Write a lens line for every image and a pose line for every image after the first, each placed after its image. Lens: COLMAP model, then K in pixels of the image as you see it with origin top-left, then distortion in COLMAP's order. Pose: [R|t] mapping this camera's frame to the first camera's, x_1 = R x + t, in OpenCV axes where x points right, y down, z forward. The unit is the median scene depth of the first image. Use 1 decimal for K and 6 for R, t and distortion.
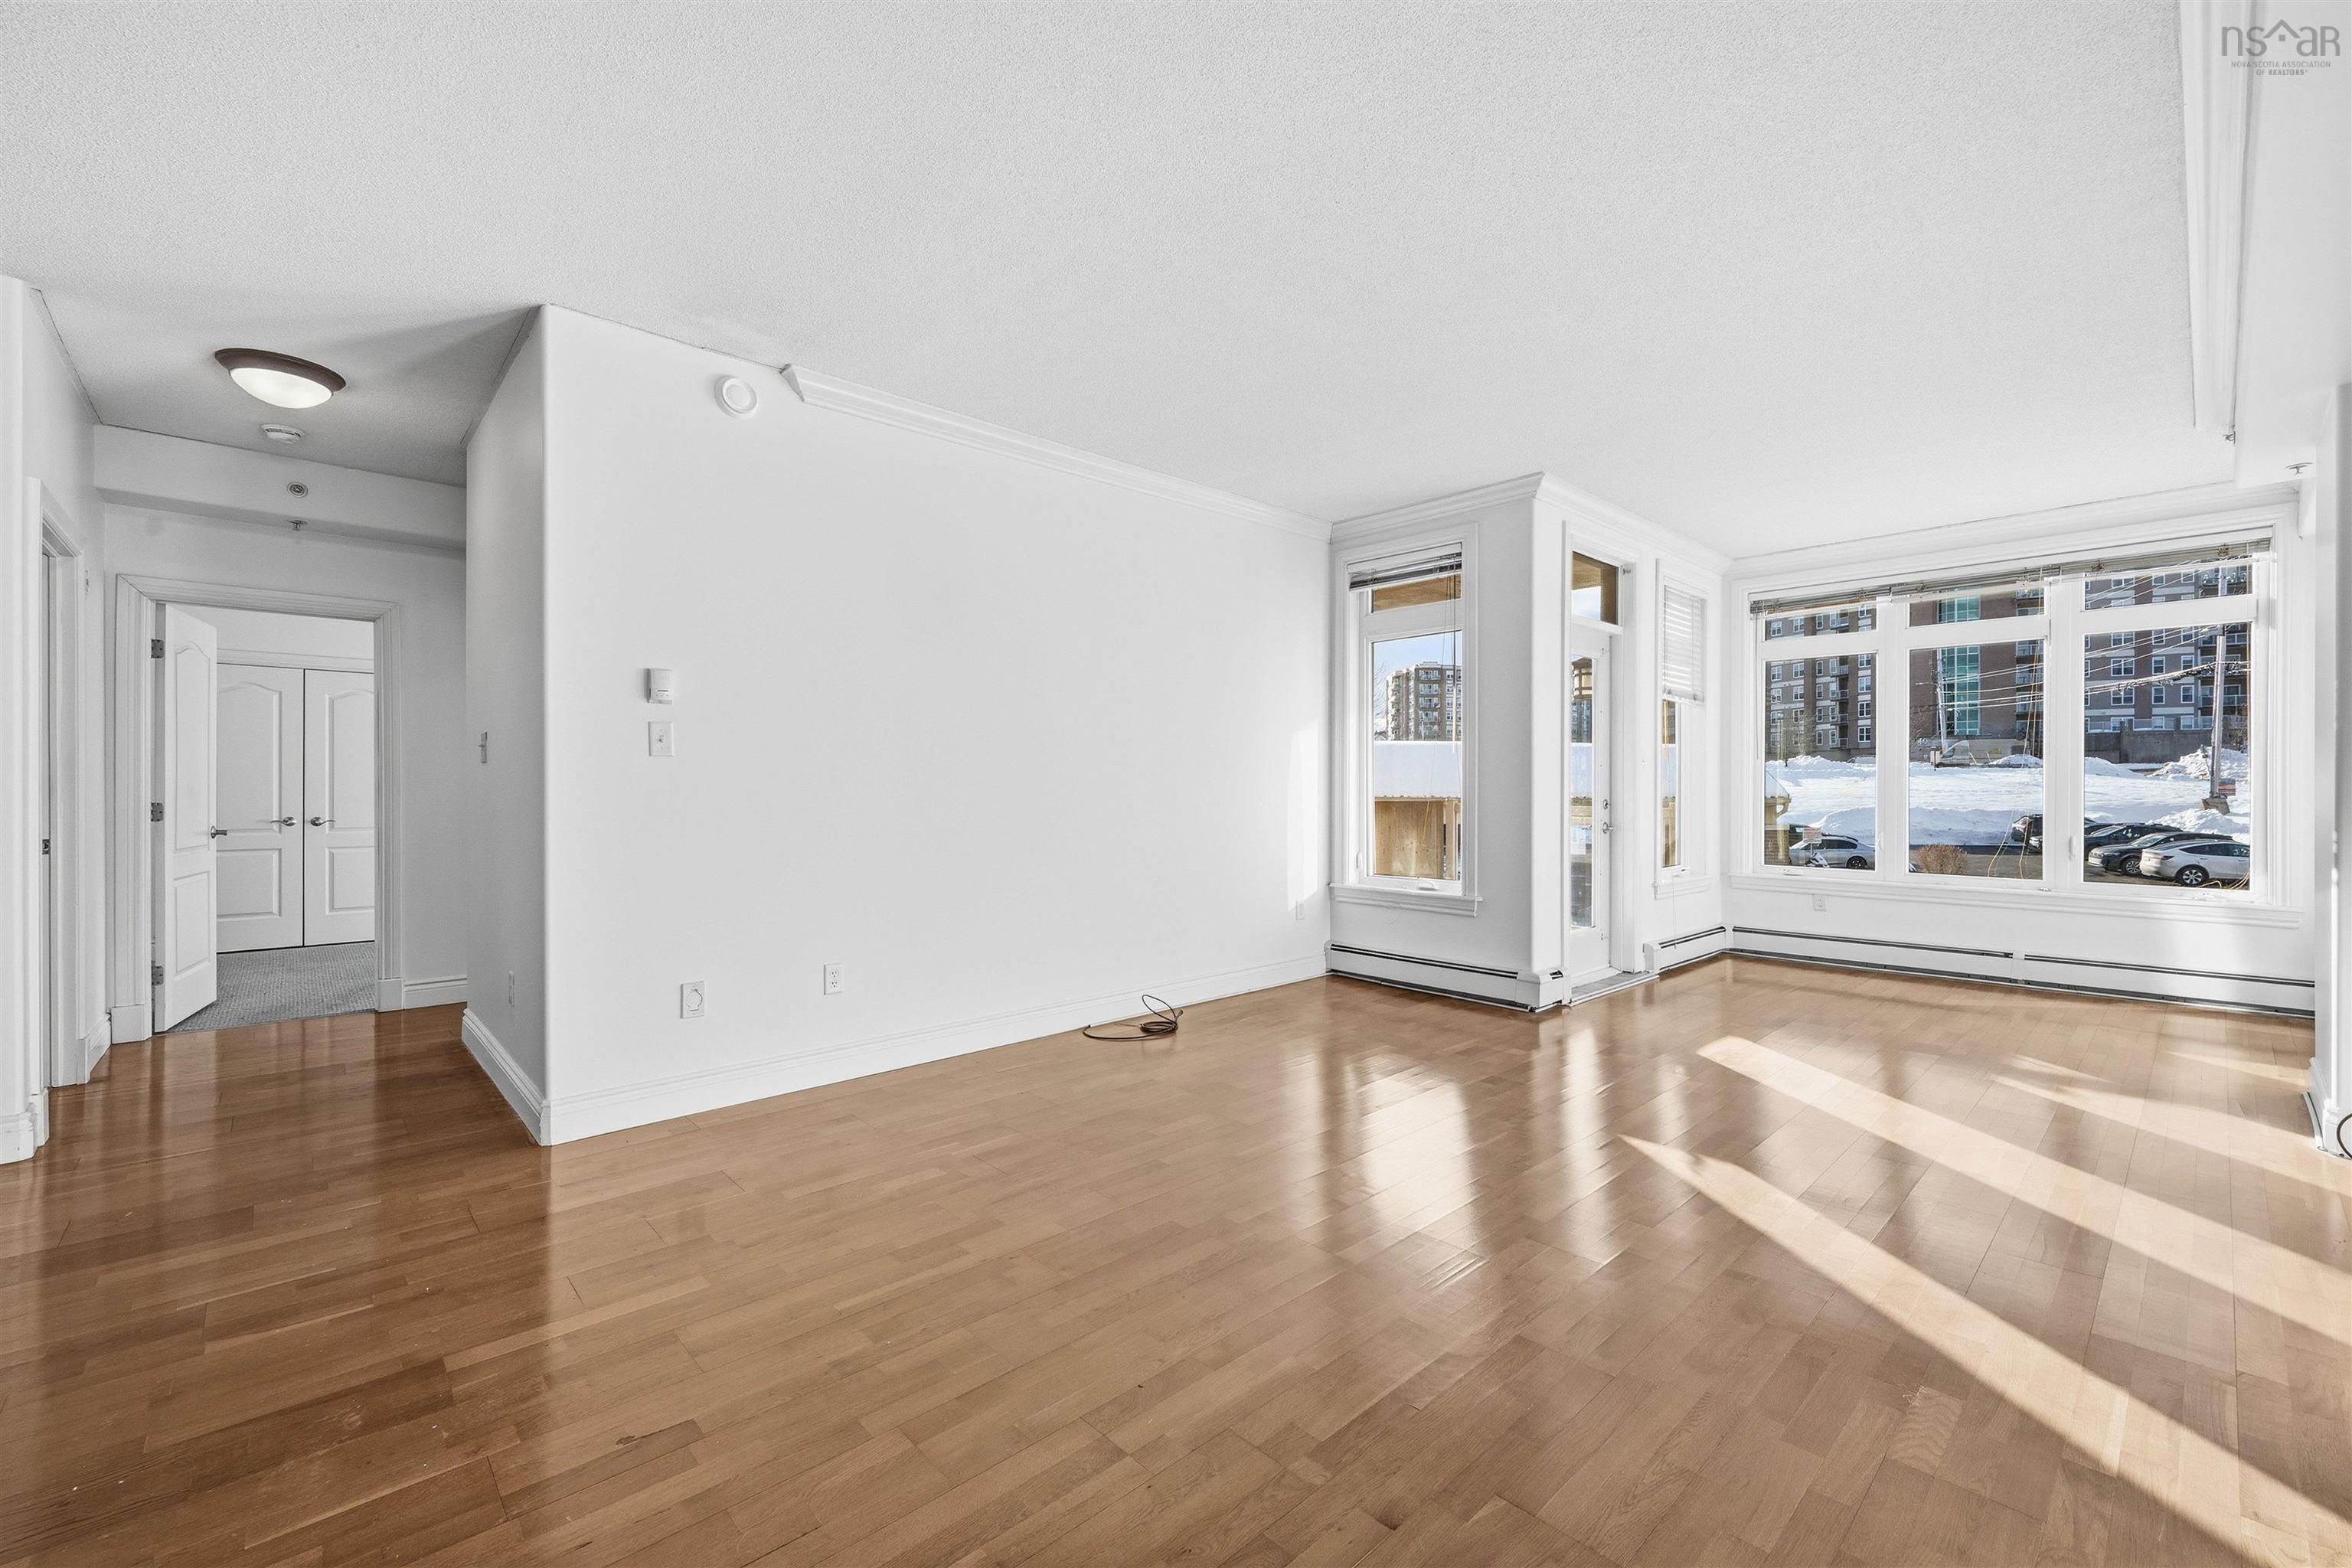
lens RADIAL K [[977.1, 0, 1190.0], [0, 977.1, 786.9], [0, 0, 1]] dist [0.001609, 0.000256]
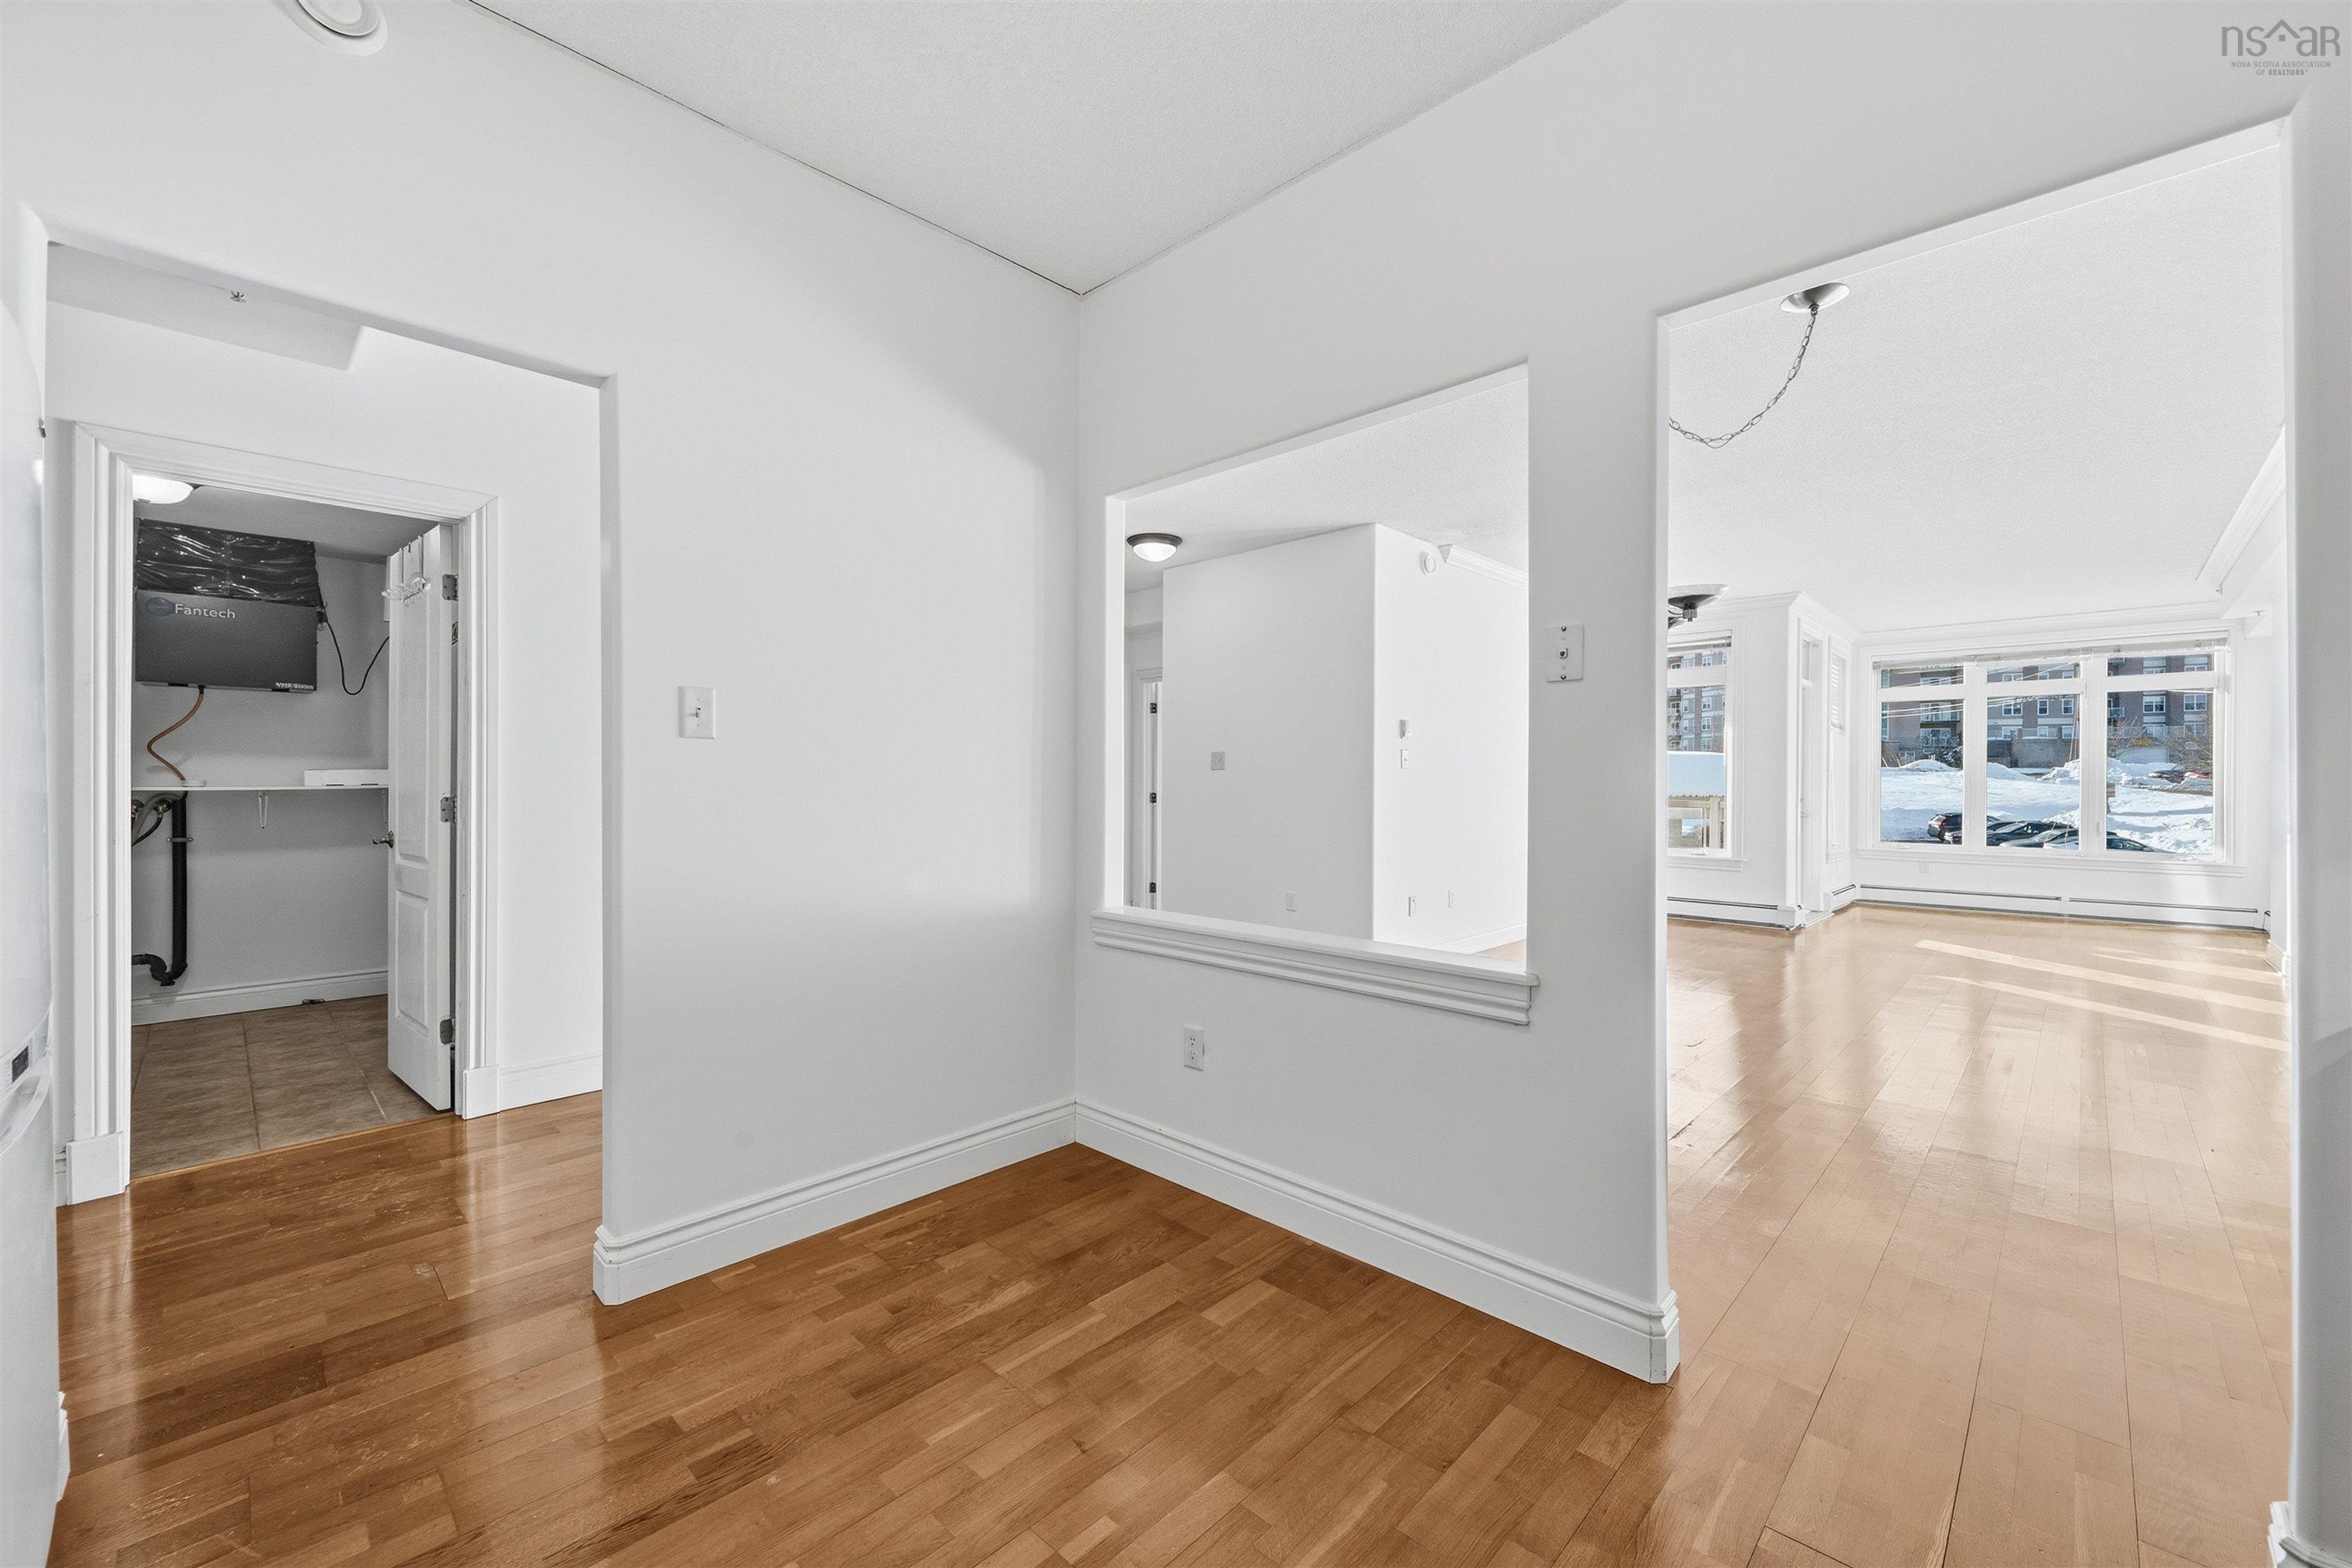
lens RADIAL K [[948.1, 0, 1176.0], [0, 948.1, 784.0], [0, 0, 1]] dist [-0.001243, -0.000281]
pose [[0.998915, 0.005883, 0.046191, -0.599351], [-0.005881, 0.999983, -0.000173, -0.000631], [-0.046191, -0.000099, 0.998933, -0.411892]]
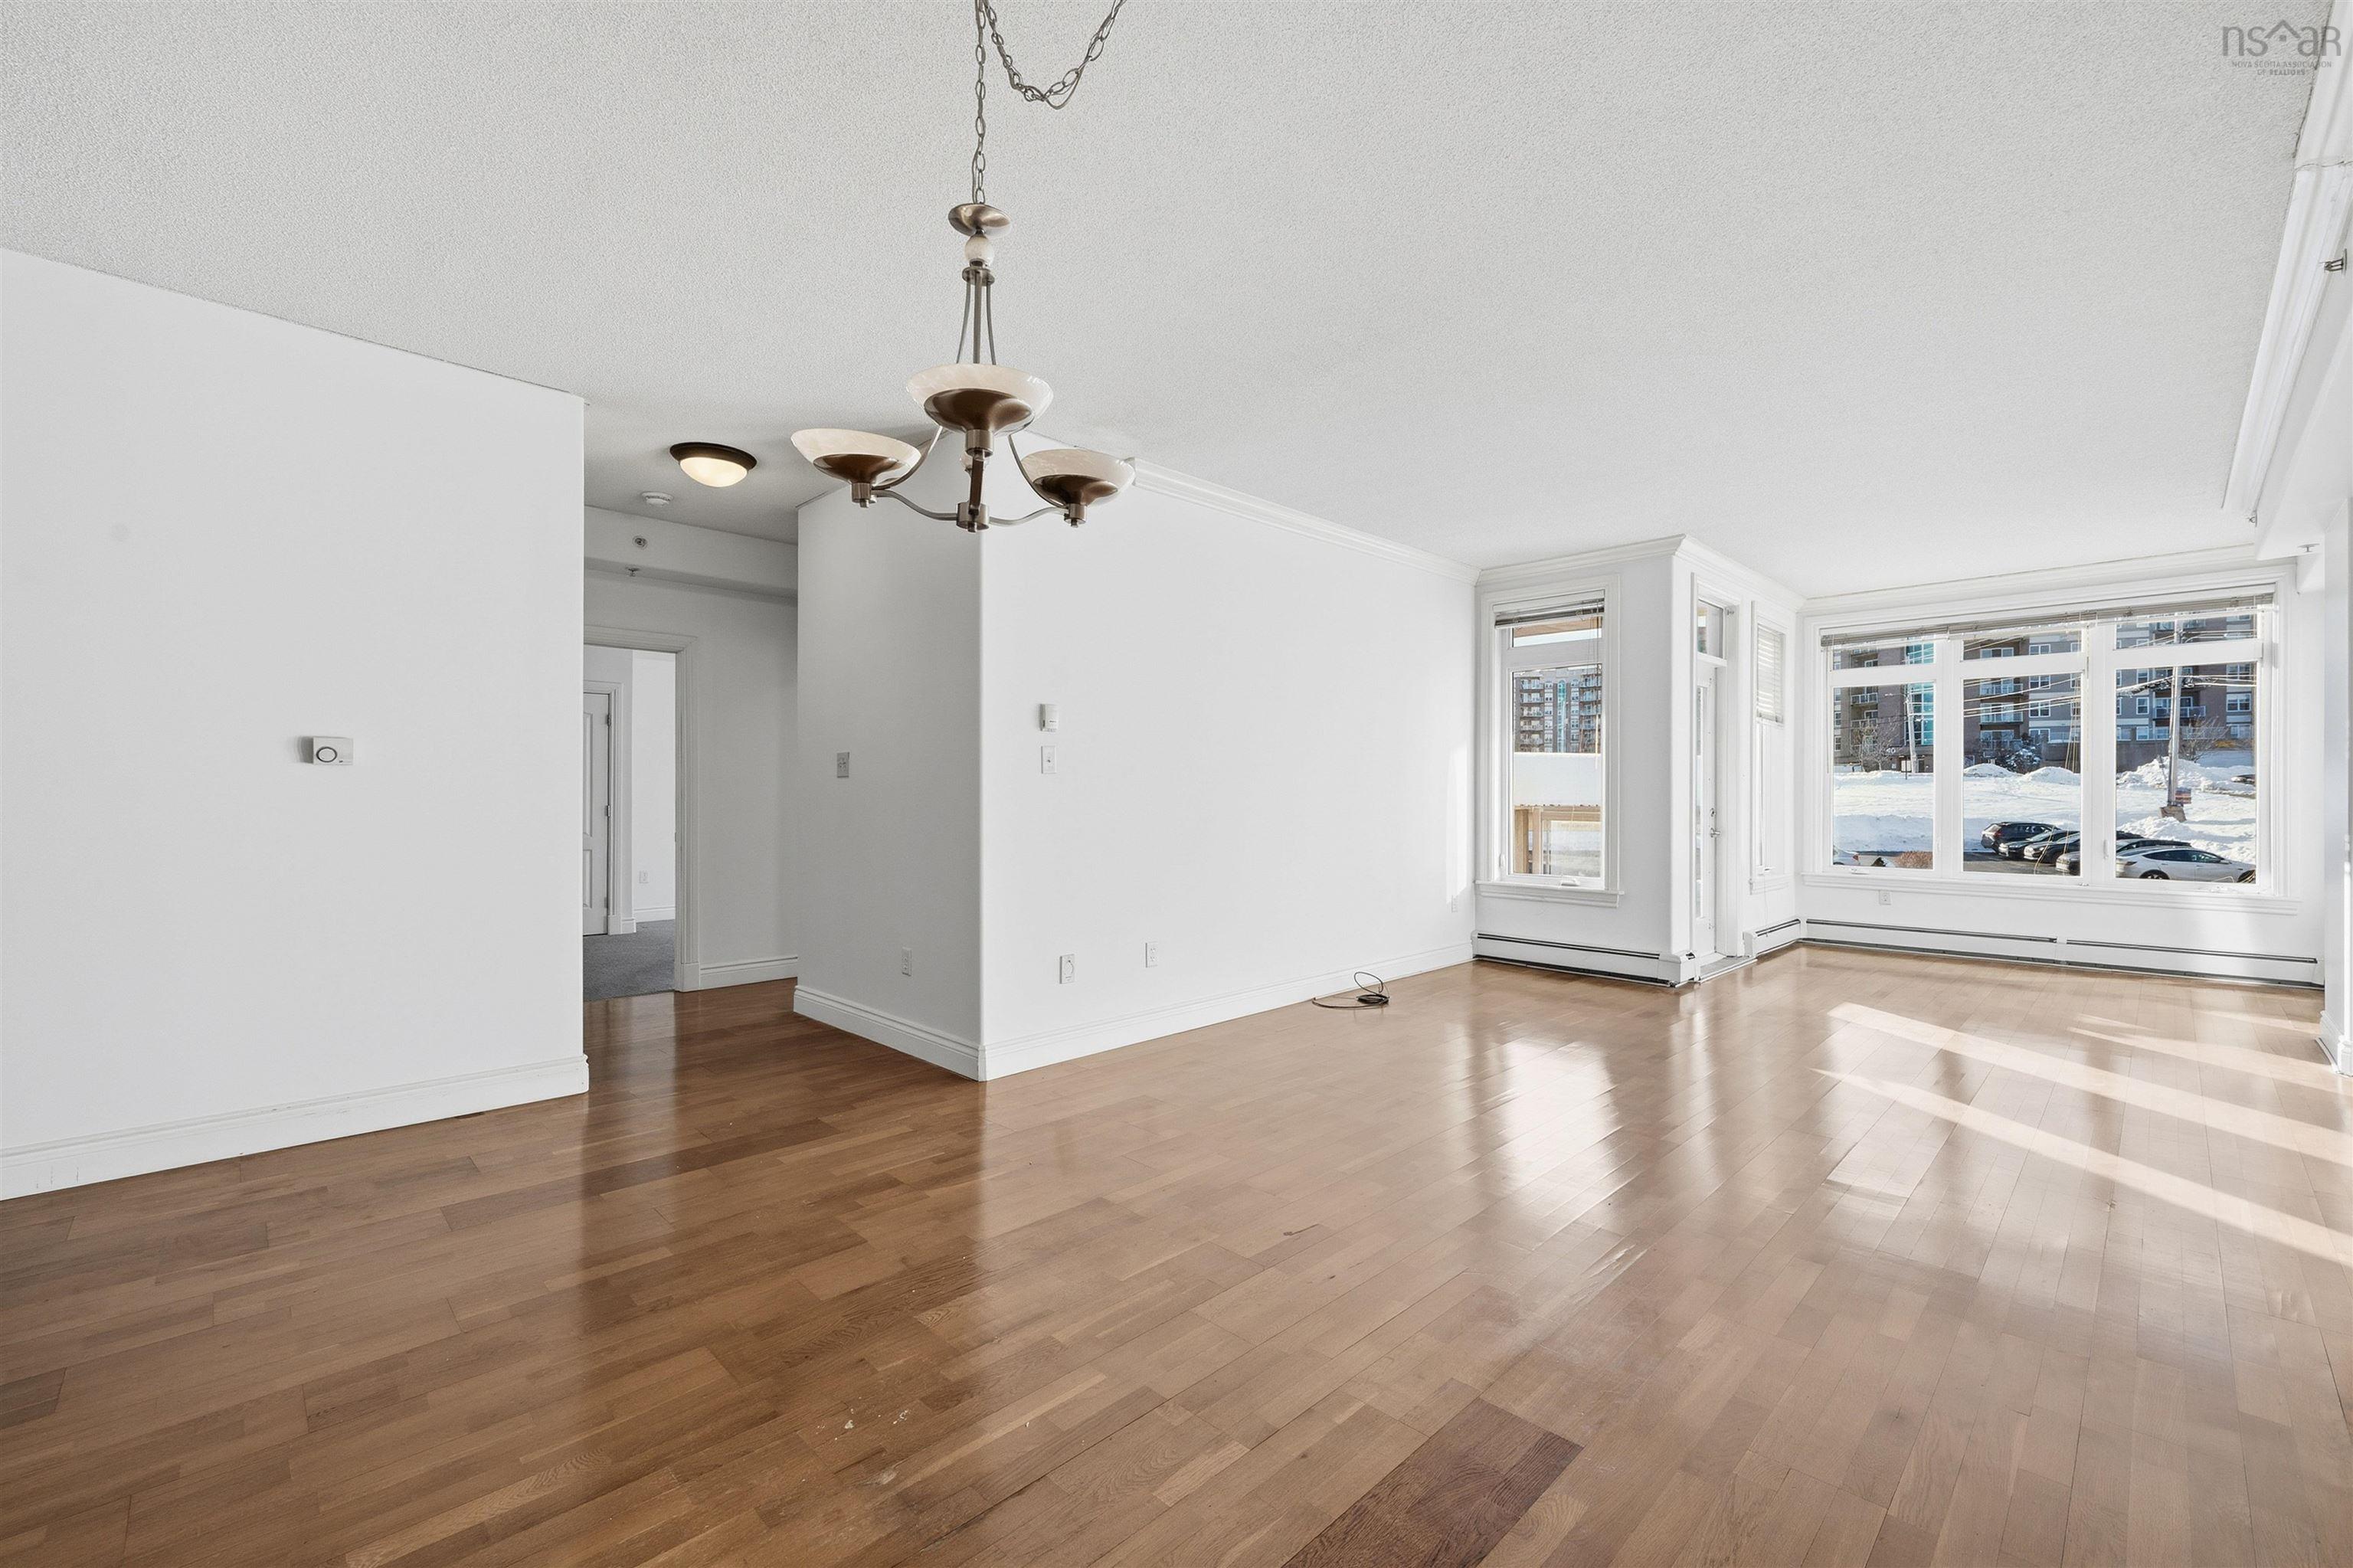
lens RADIAL K [[984.3, 0, 1186.1], [0, 984.3, 791.8], [0, 0, 1]] dist [0.002256, 0.000107]
pose [[0.999620, 0.001488, 0.027525, -0.231312], [-0.001431, 0.999997, -0.002077, -0.003281], [-0.027528, 0.002037, 0.999619, -0.154167]]
